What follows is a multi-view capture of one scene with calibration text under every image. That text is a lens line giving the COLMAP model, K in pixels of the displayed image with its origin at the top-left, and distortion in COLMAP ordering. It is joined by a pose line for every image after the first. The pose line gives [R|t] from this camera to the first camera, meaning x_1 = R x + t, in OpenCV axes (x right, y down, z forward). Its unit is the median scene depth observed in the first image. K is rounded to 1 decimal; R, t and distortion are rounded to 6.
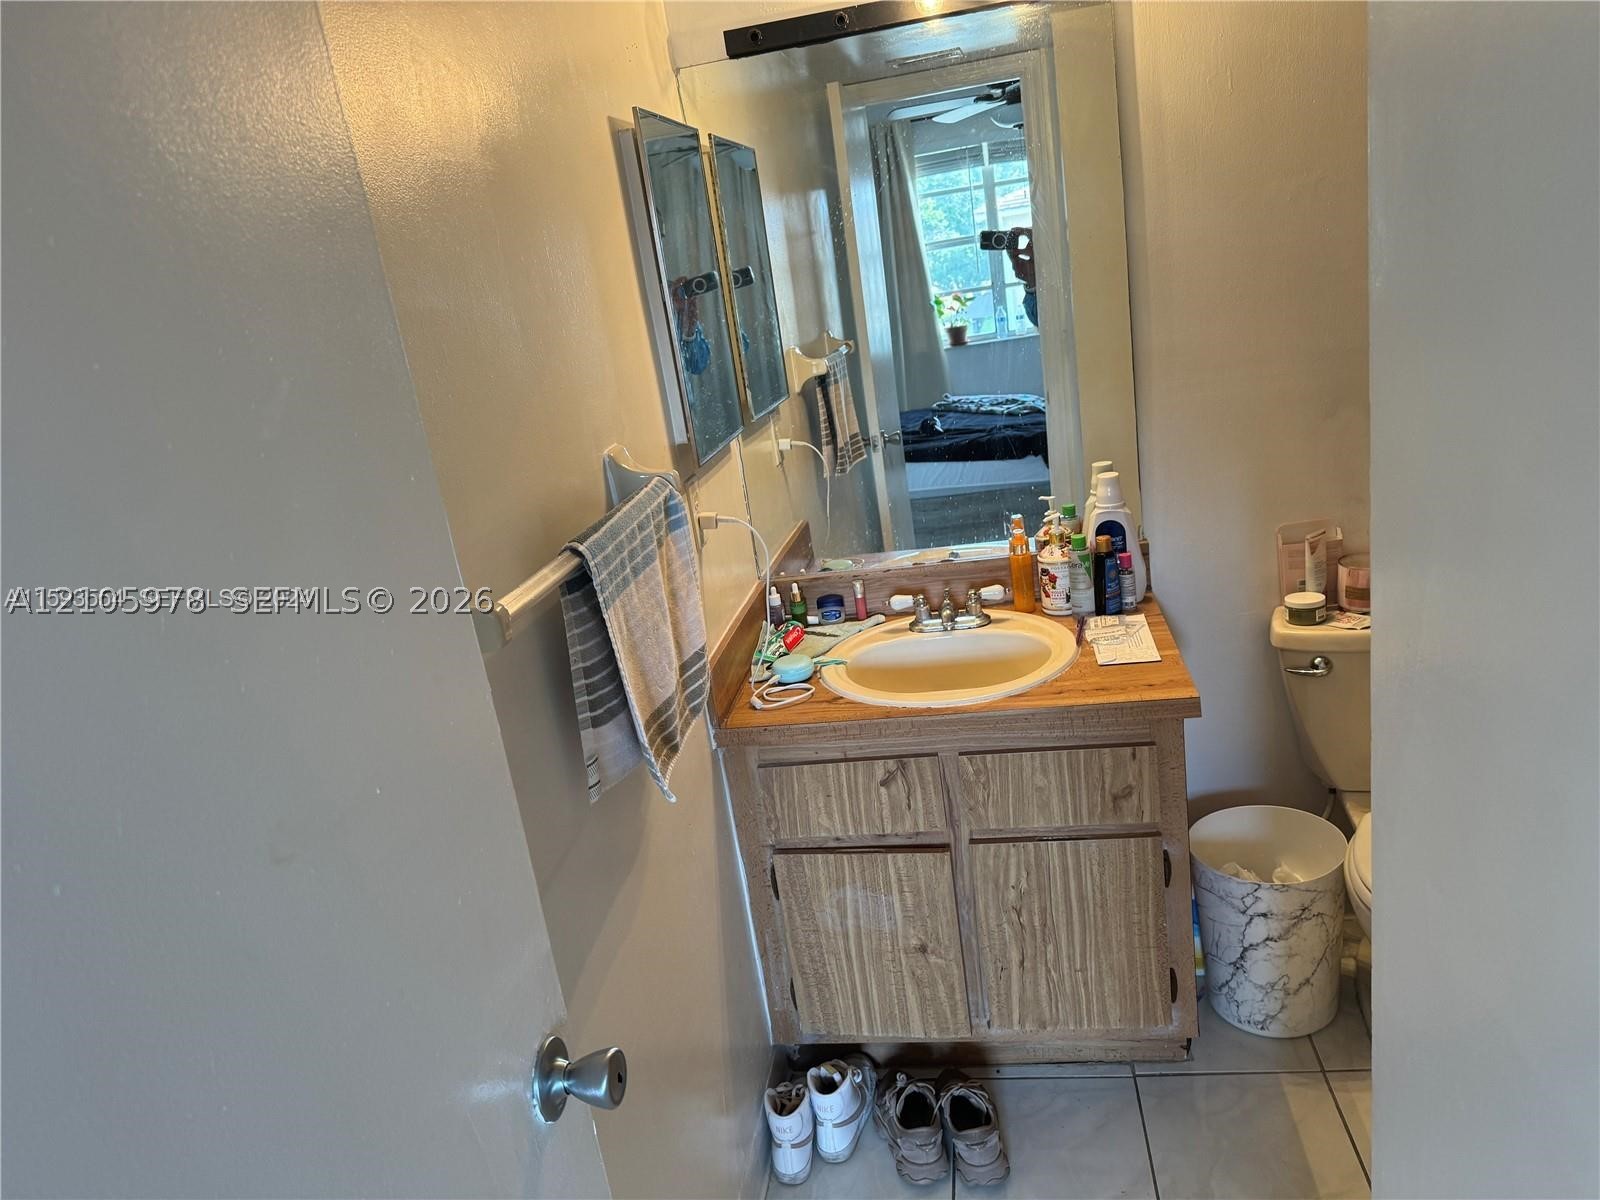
lens RADIAL K [[1113.3, 0, 799.2], [0, 1113.3, 599.8], [0, 0, 1]] dist [0.070766, -0.092585]
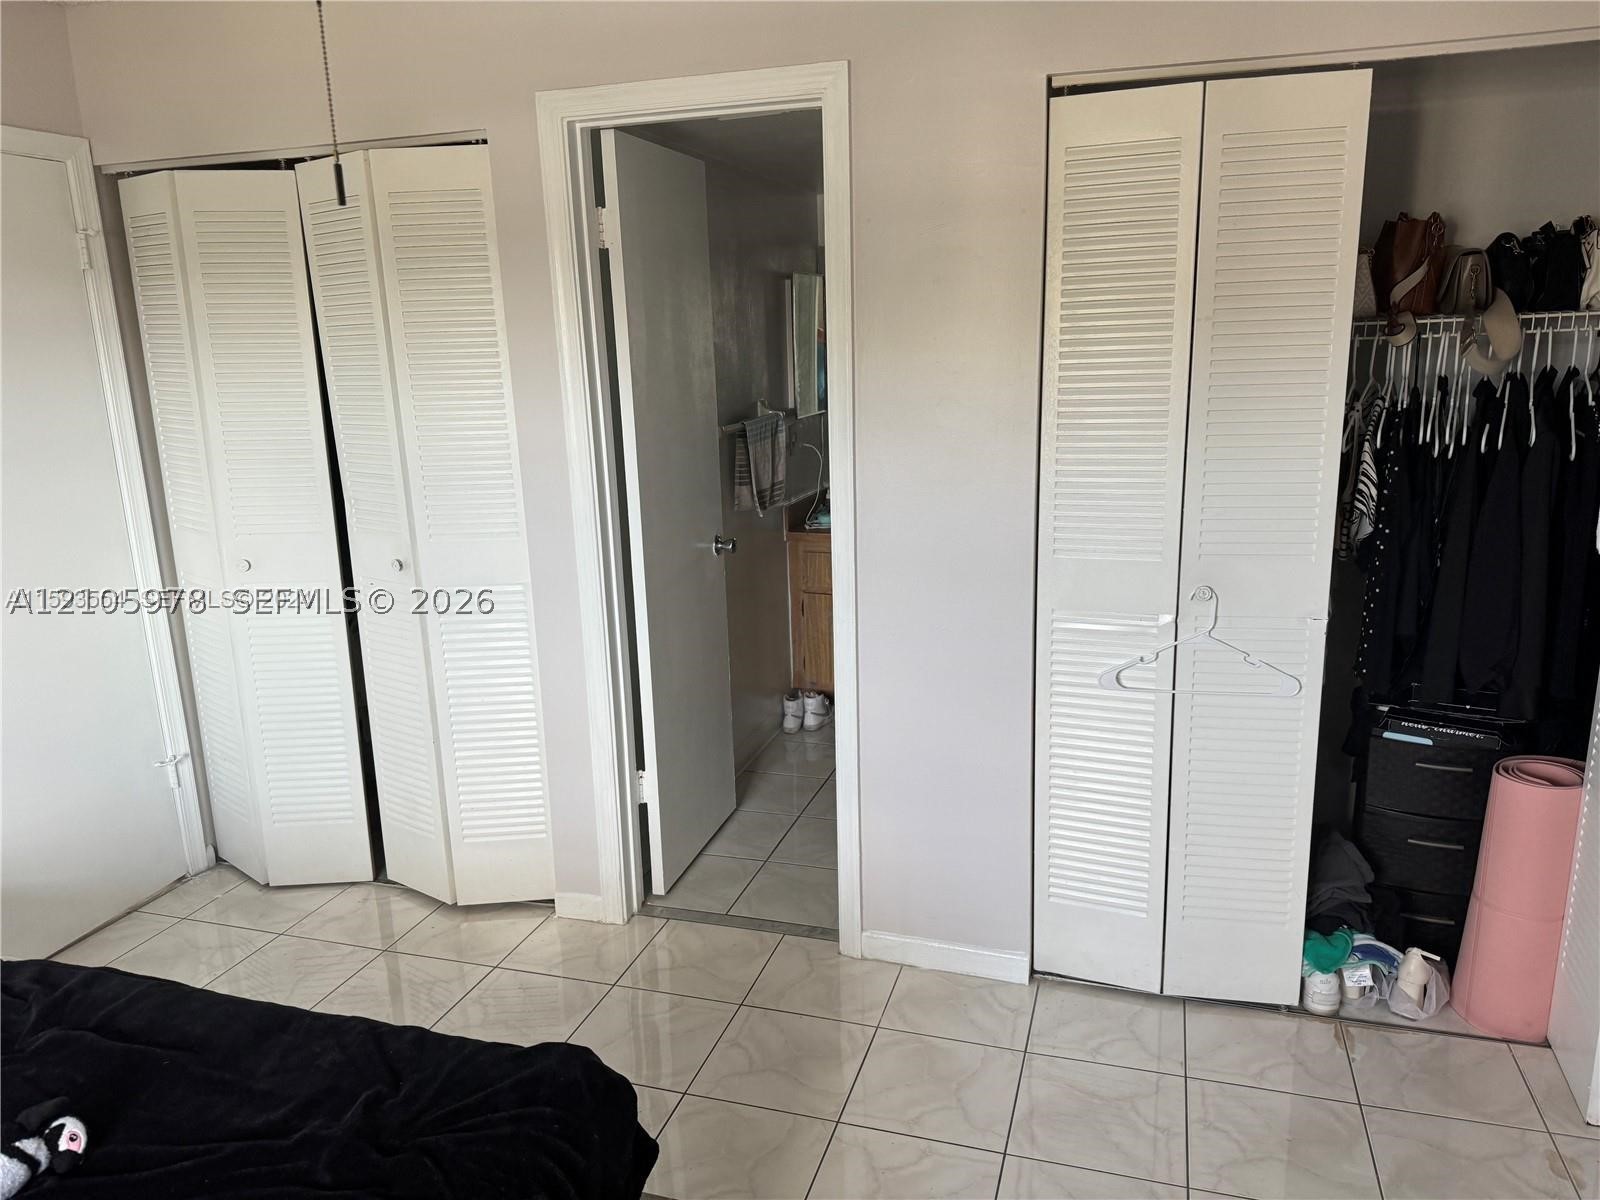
lens RADIAL K [[1113.3, 0, 799.5], [0, 1113.3, 605.0], [0, 0, 1]] dist [0.070766, -0.092585]
pose [[0.980686, 0.150244, -0.125226, 0.260106], [-0.155998, 0.987048, -0.037435, 0.343979], [0.117979, 0.056247, 0.991422, -1.266439]]
